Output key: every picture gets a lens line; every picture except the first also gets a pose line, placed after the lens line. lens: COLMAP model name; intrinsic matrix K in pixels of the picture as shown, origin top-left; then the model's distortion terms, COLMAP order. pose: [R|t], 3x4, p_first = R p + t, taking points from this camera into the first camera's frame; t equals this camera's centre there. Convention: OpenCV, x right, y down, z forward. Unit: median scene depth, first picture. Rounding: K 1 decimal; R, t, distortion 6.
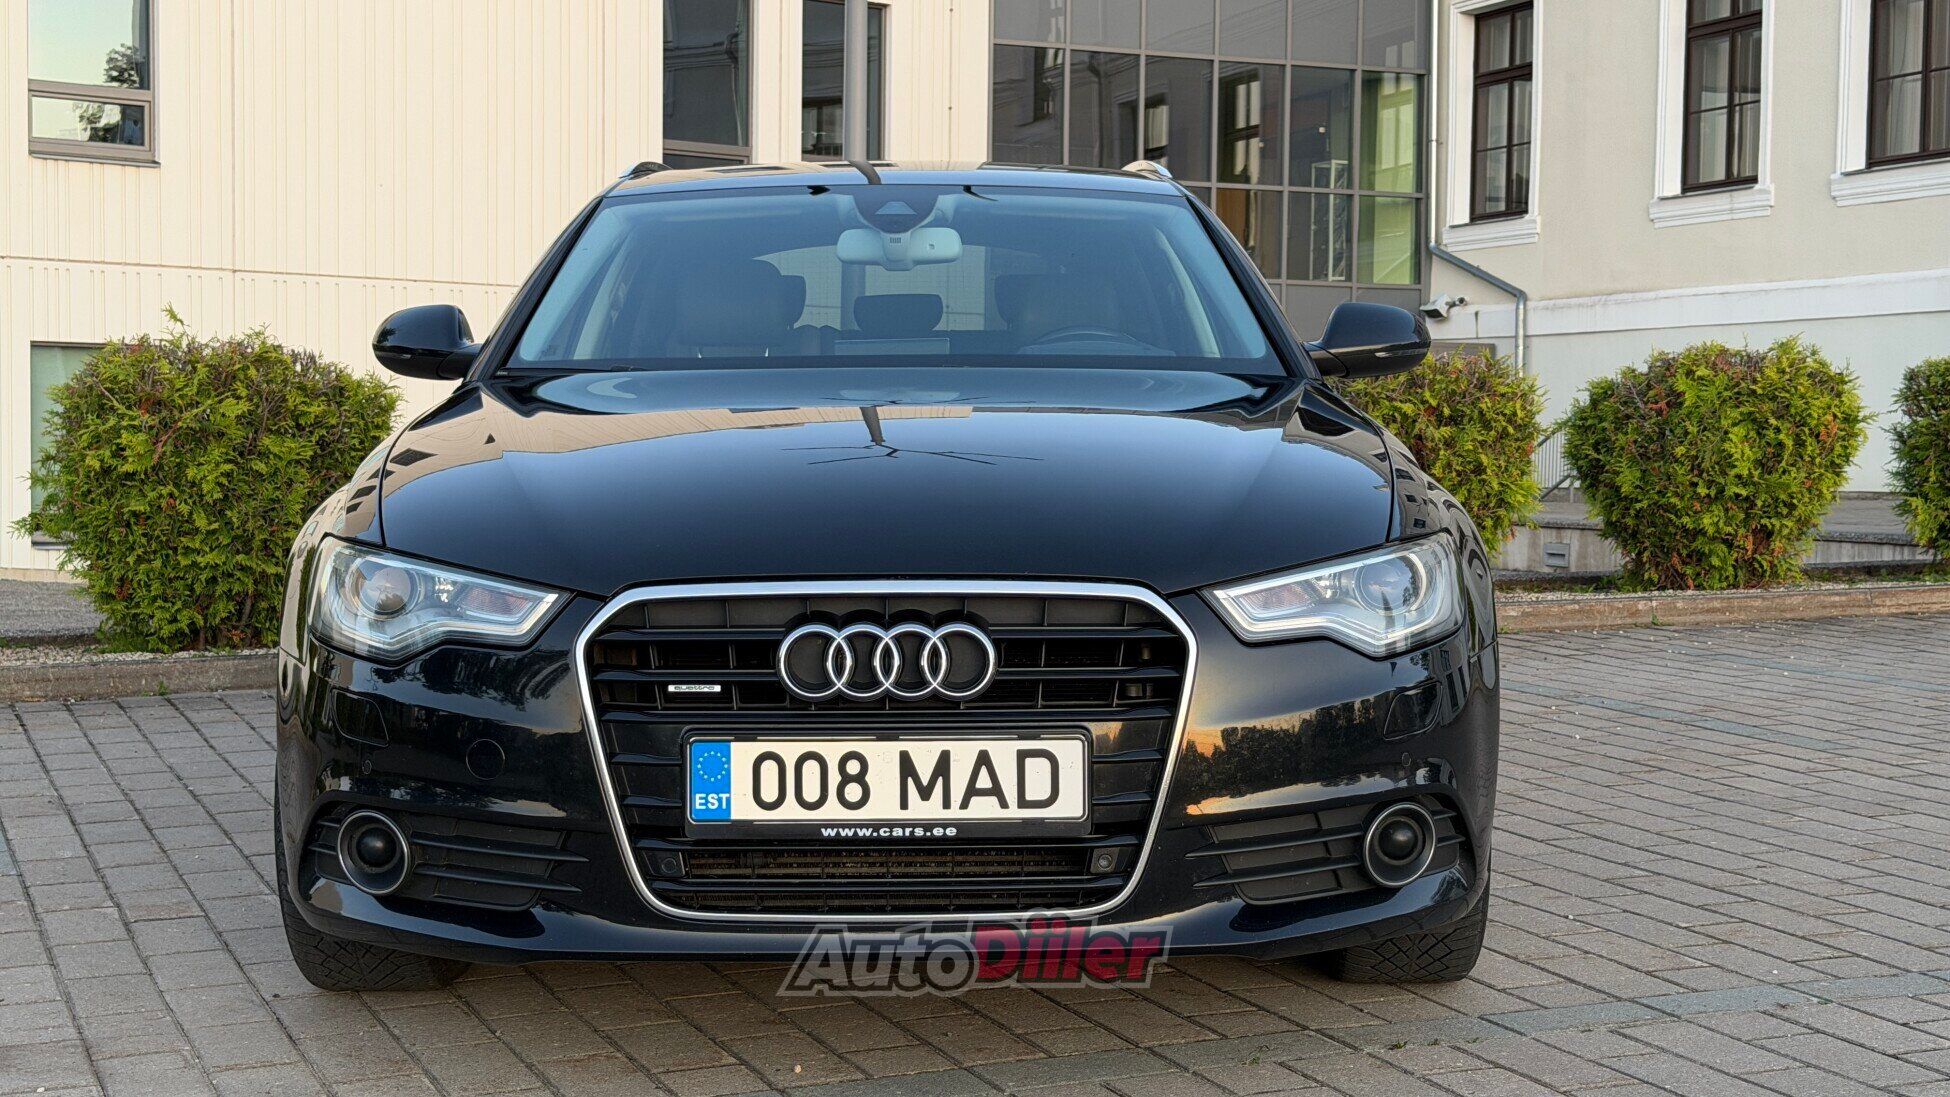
lens RADIAL K [[2783.5, 0, 972.5], [0, 2783.5, 549.5], [0, 0, 1]] dist [-0.037901, 0.000000]
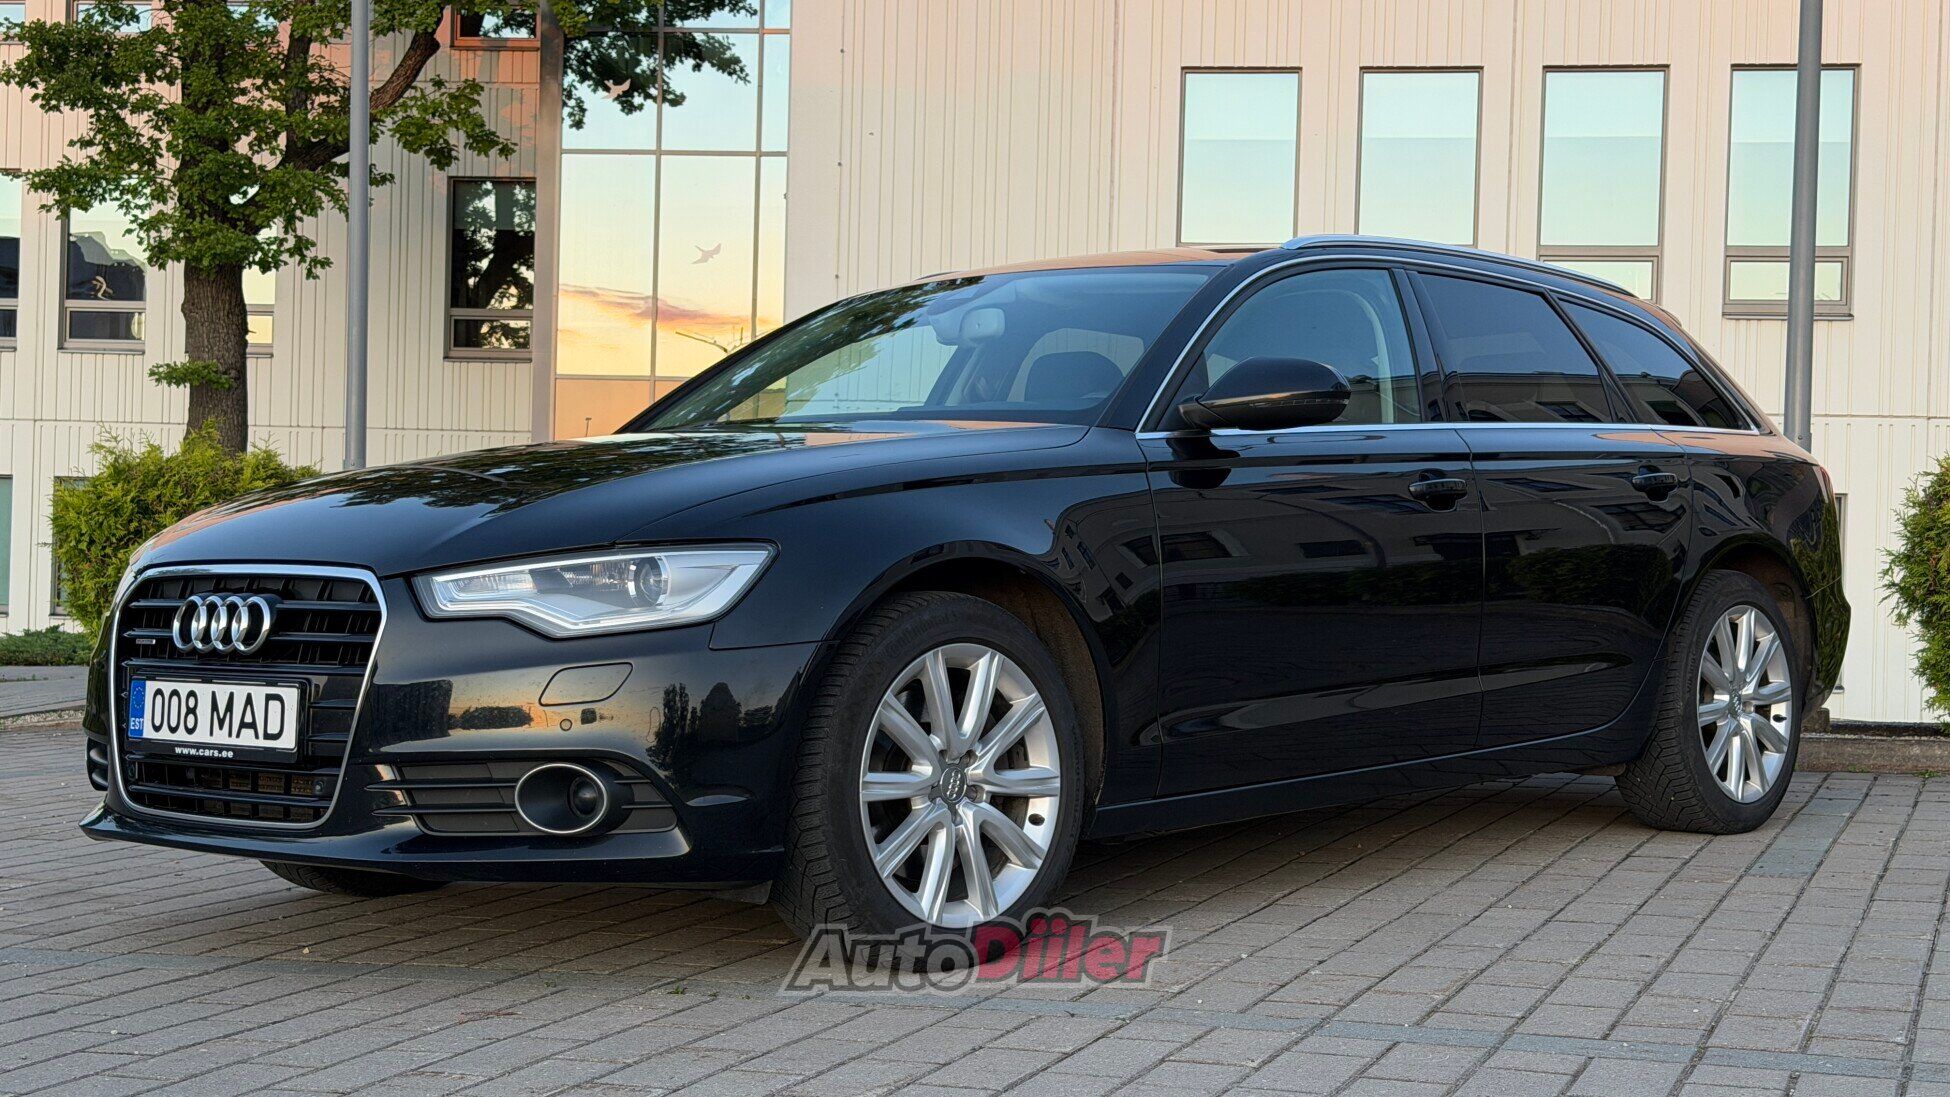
lens RADIAL K [[2783.5, 0, 972.4], [0, 2783.5, 549.0], [0, 0, 1]] dist [-0.037901, 0.000000]
pose [[0.736684, -0.002463, -0.676233, 1.126268], [-0.040807, 0.998009, -0.048090, 0.053654], [0.675005, 0.063022, 0.735116, 0.273027]]
